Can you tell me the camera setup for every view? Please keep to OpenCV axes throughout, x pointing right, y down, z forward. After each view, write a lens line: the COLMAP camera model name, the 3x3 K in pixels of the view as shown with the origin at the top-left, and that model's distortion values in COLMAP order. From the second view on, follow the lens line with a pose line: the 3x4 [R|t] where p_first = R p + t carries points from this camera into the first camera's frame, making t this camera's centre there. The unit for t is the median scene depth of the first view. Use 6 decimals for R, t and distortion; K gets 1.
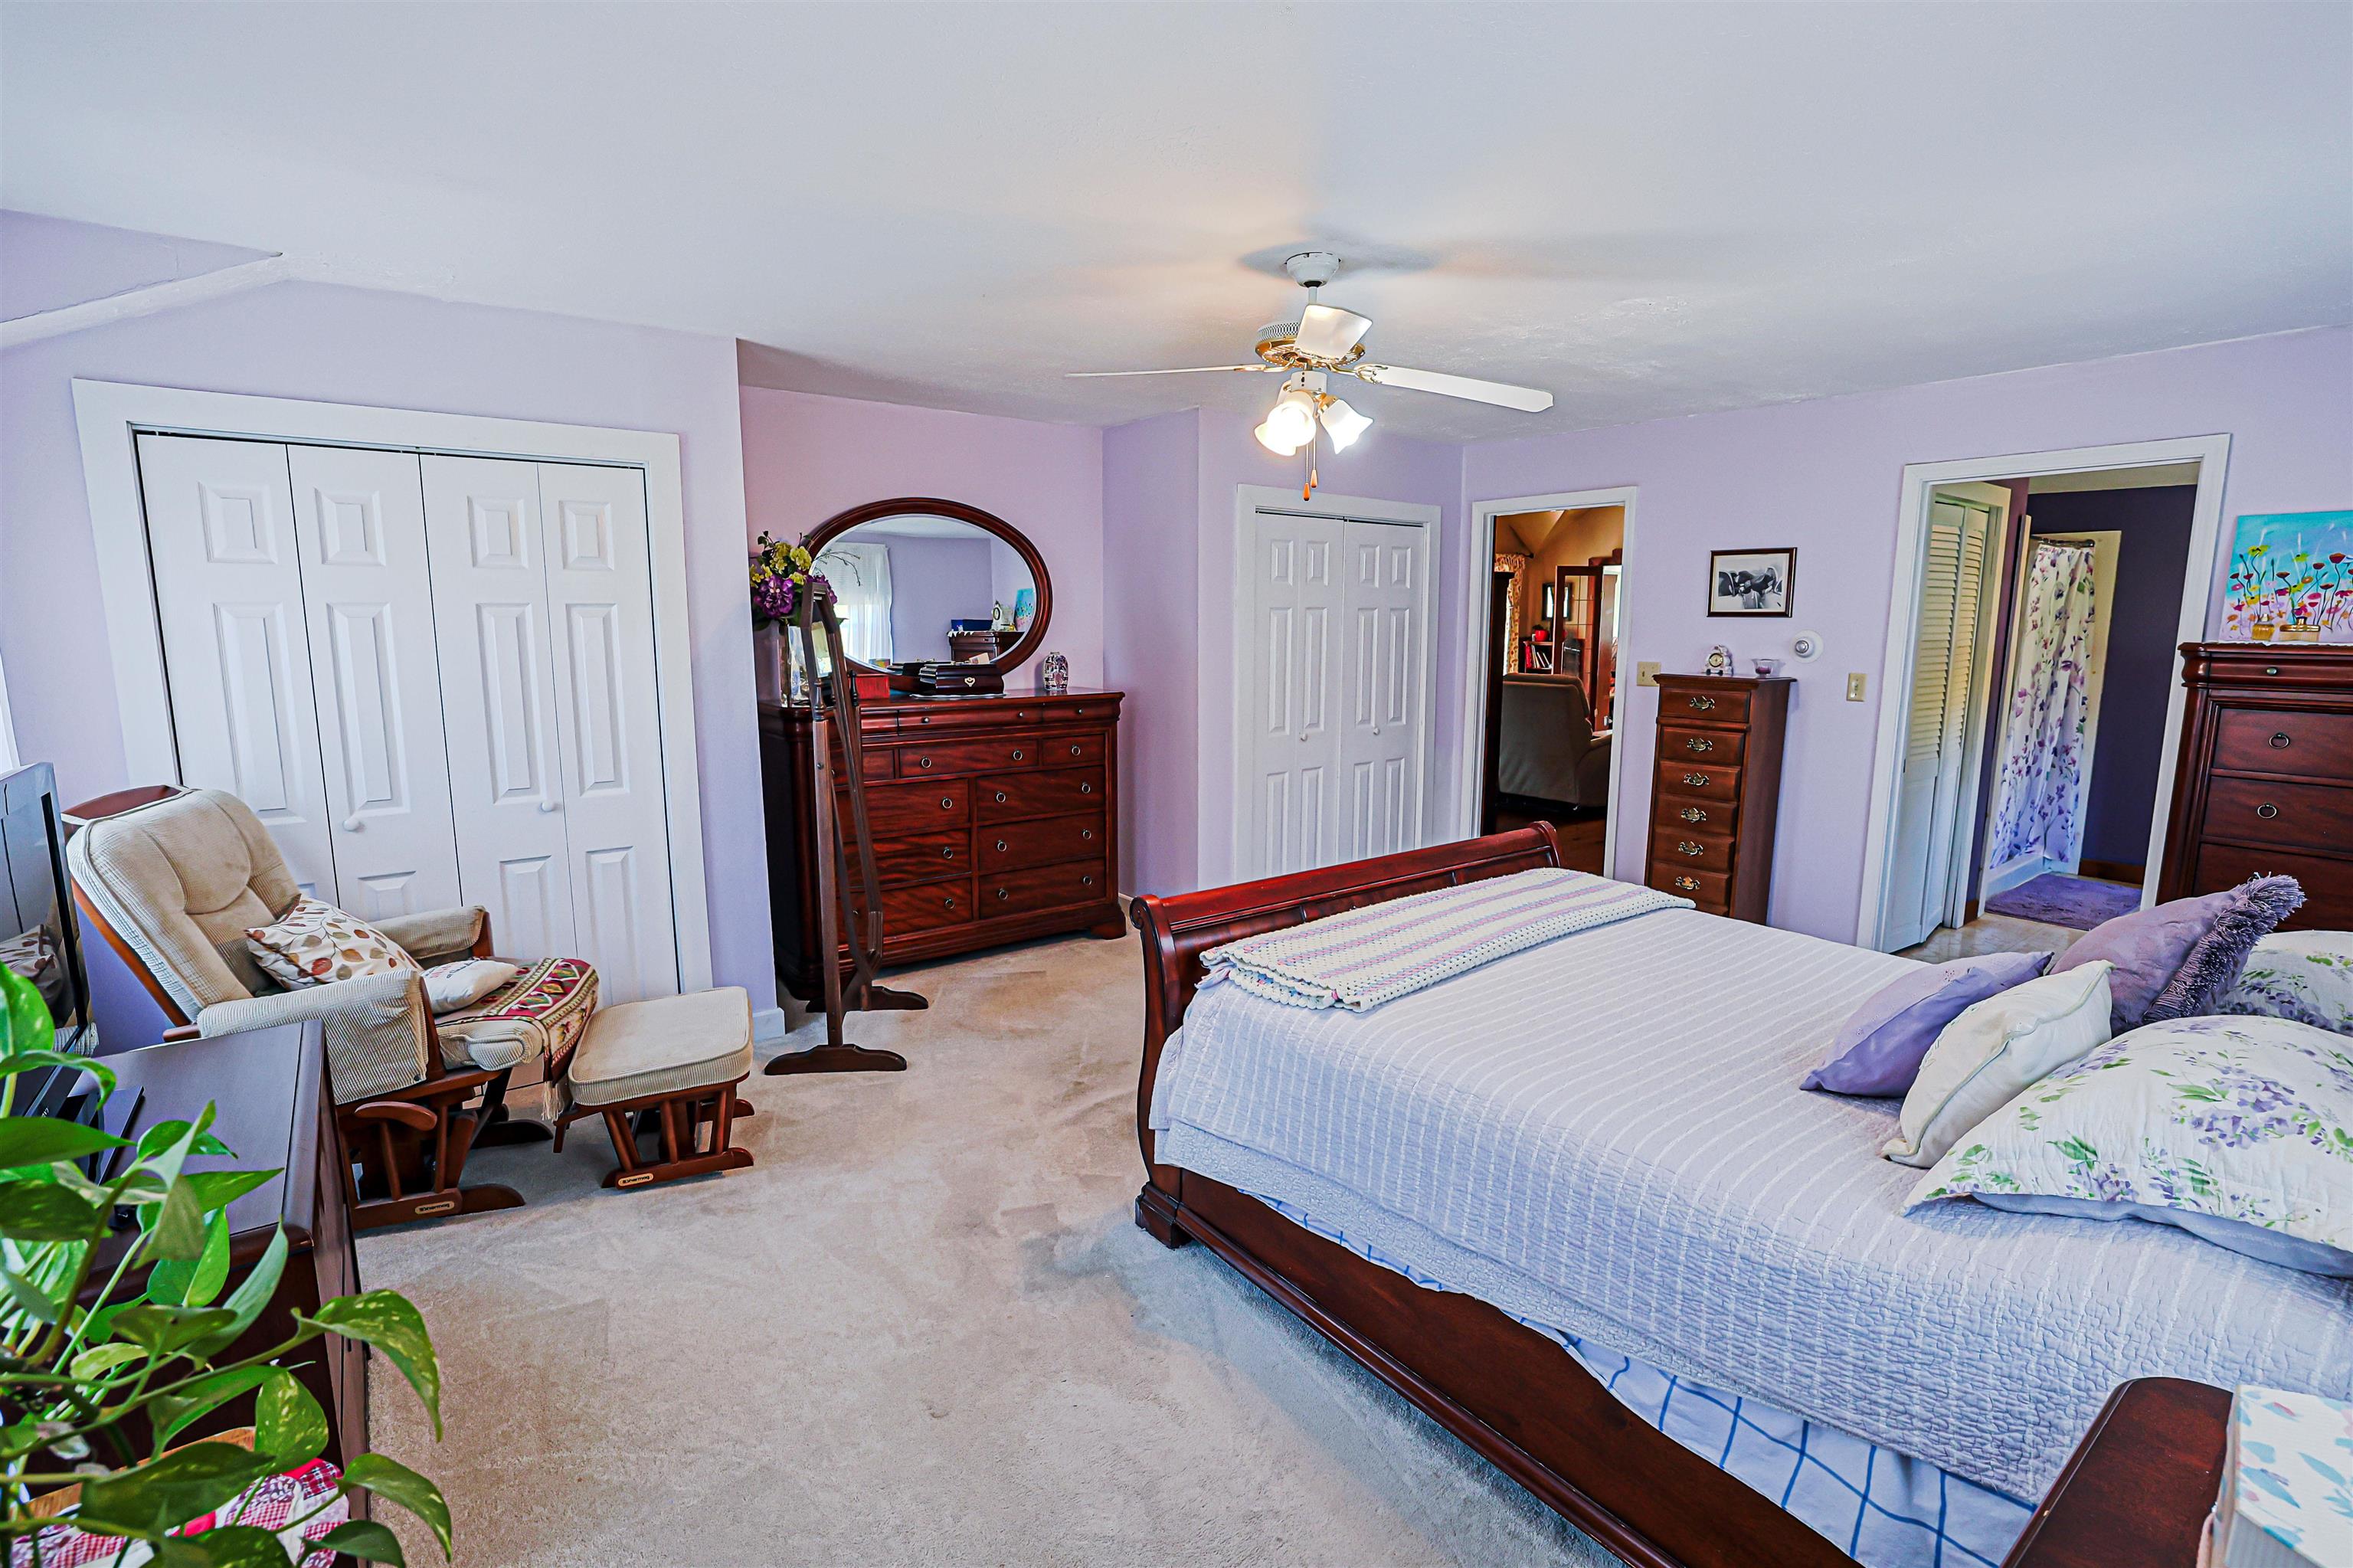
lens RADIAL K [[1082.5, 0, 1171.6], [0, 1082.5, 788.4], [0, 0, 1]] dist [-0.021967, -0.000044]
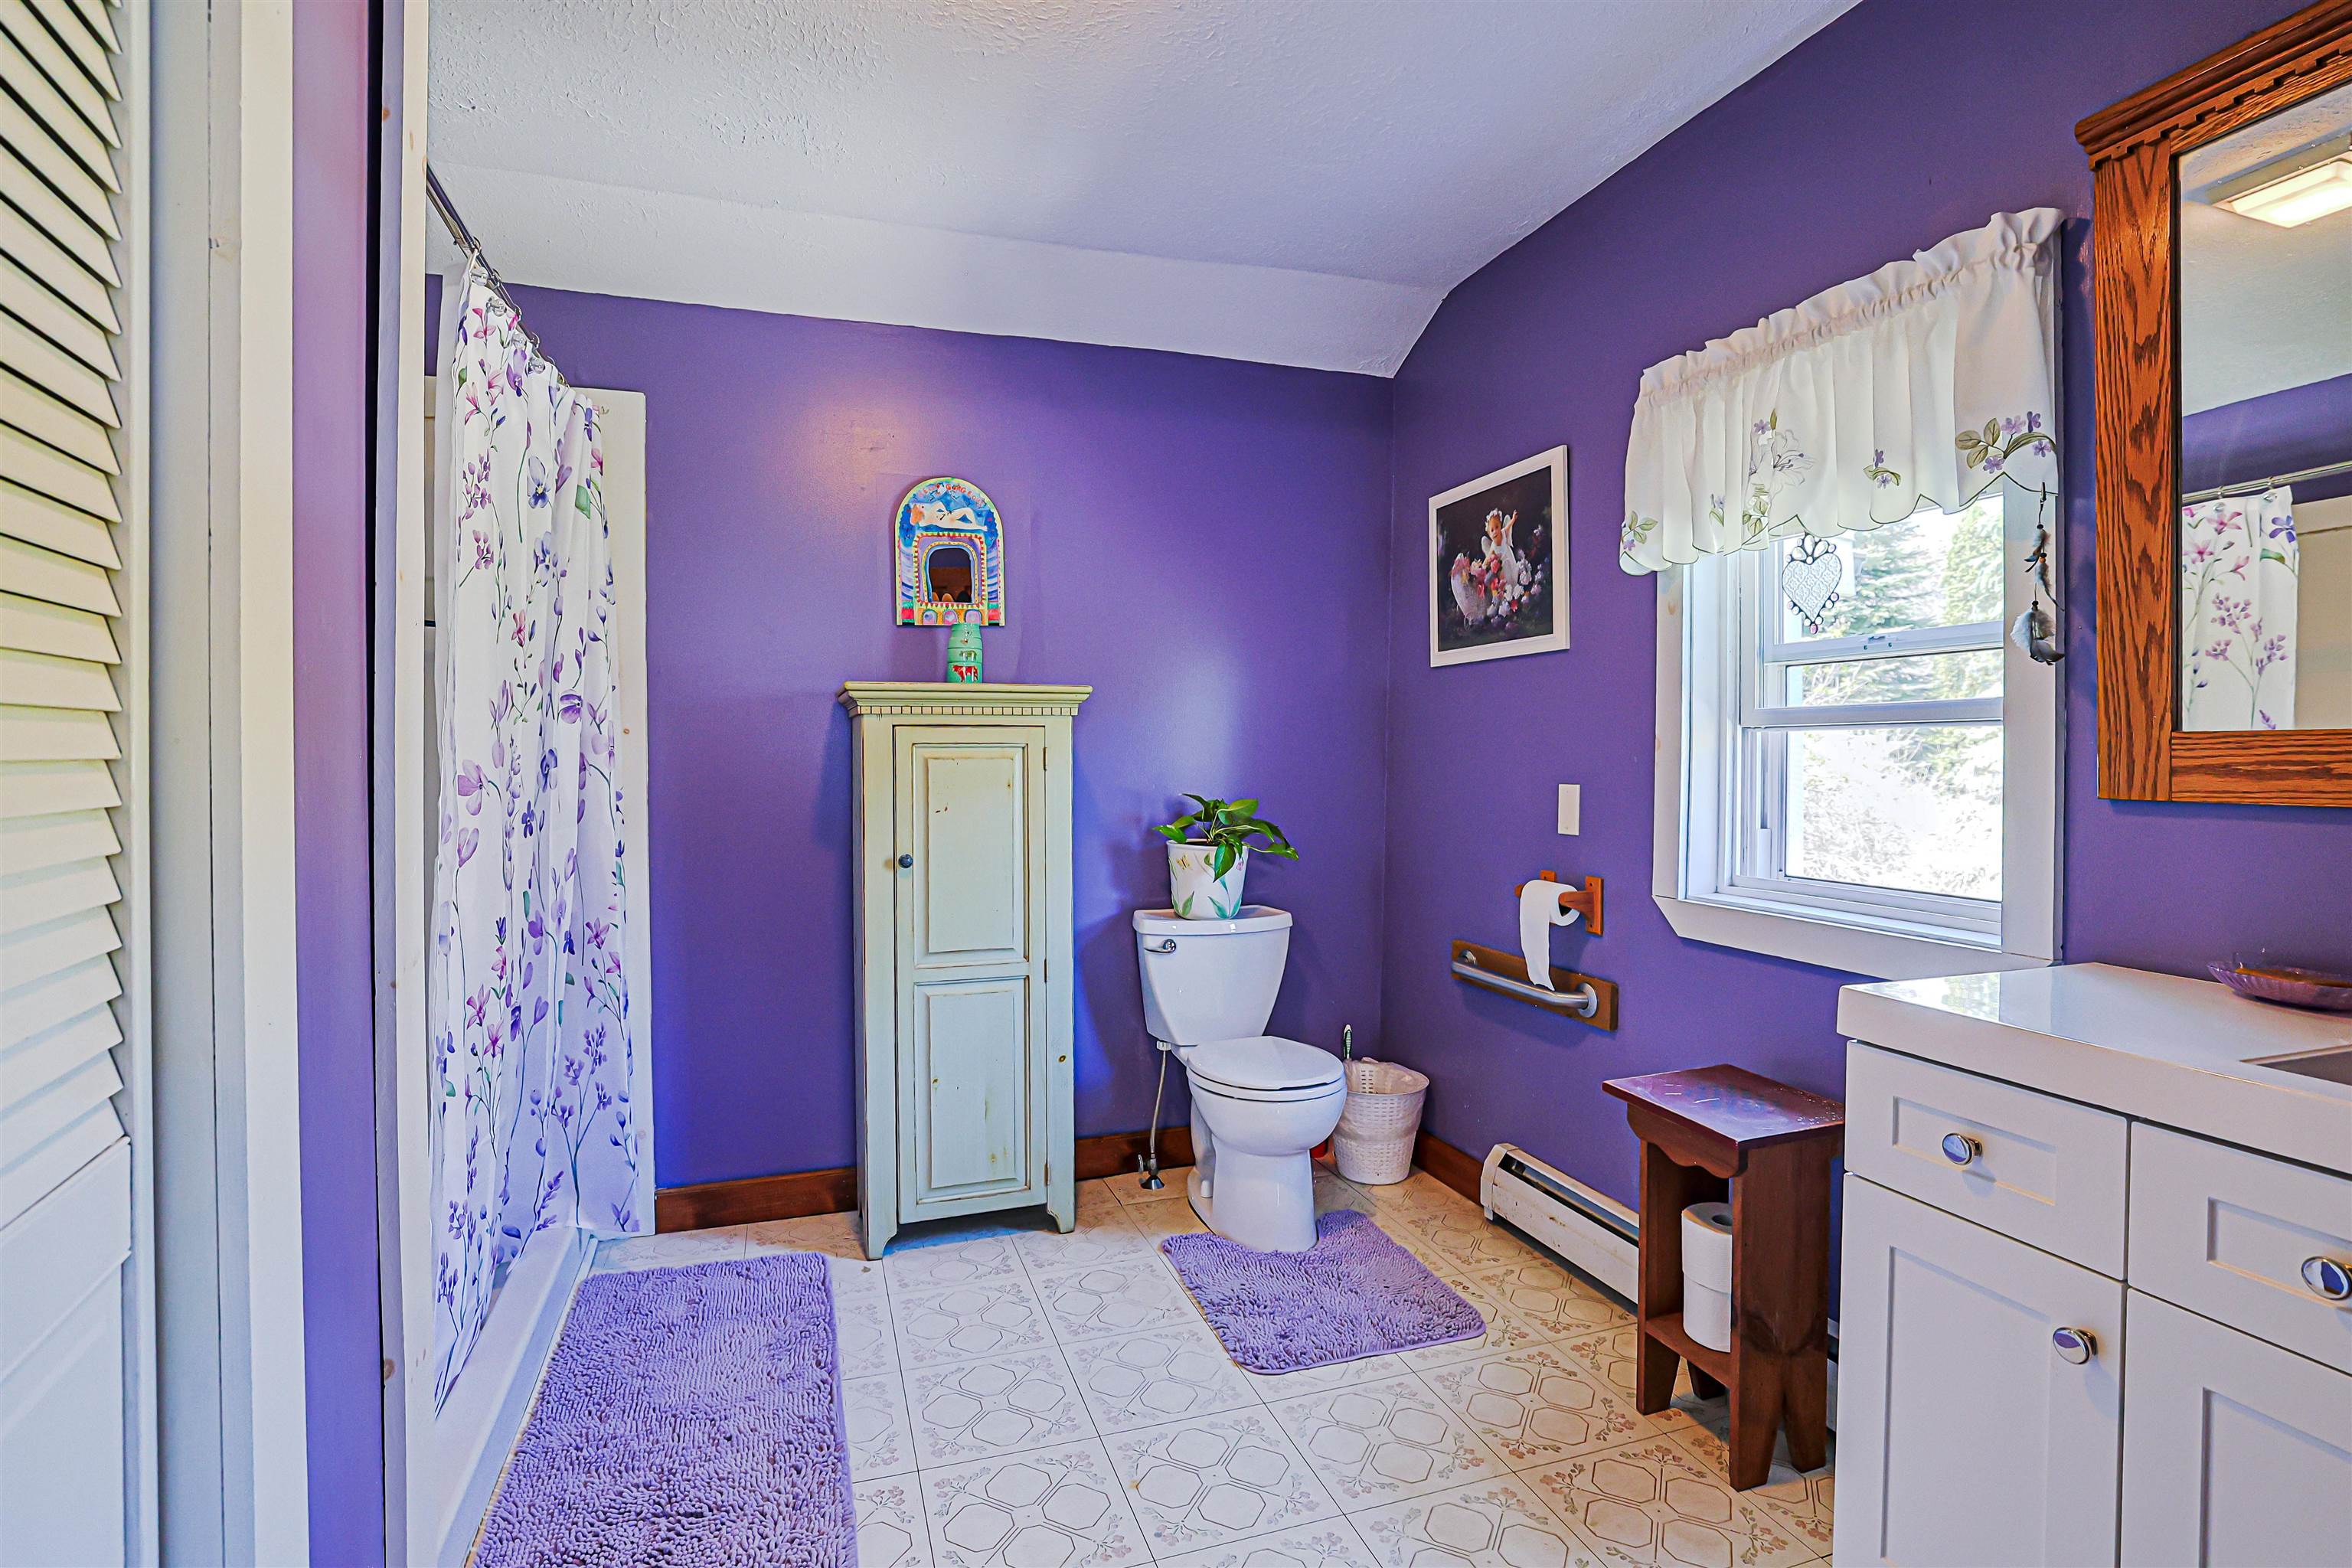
lens RADIAL K [[1082.0, 0, 1167.6], [0, 1082.0, 771.2], [0, 0, 1]] dist [-0.021967, -0.000044]
pose [[0.306384, -0.016737, 0.951761, 0.551074], [0.148320, 0.988473, -0.030363, -0.052408], [-0.940282, 0.150468, 0.305335, 0.697947]]
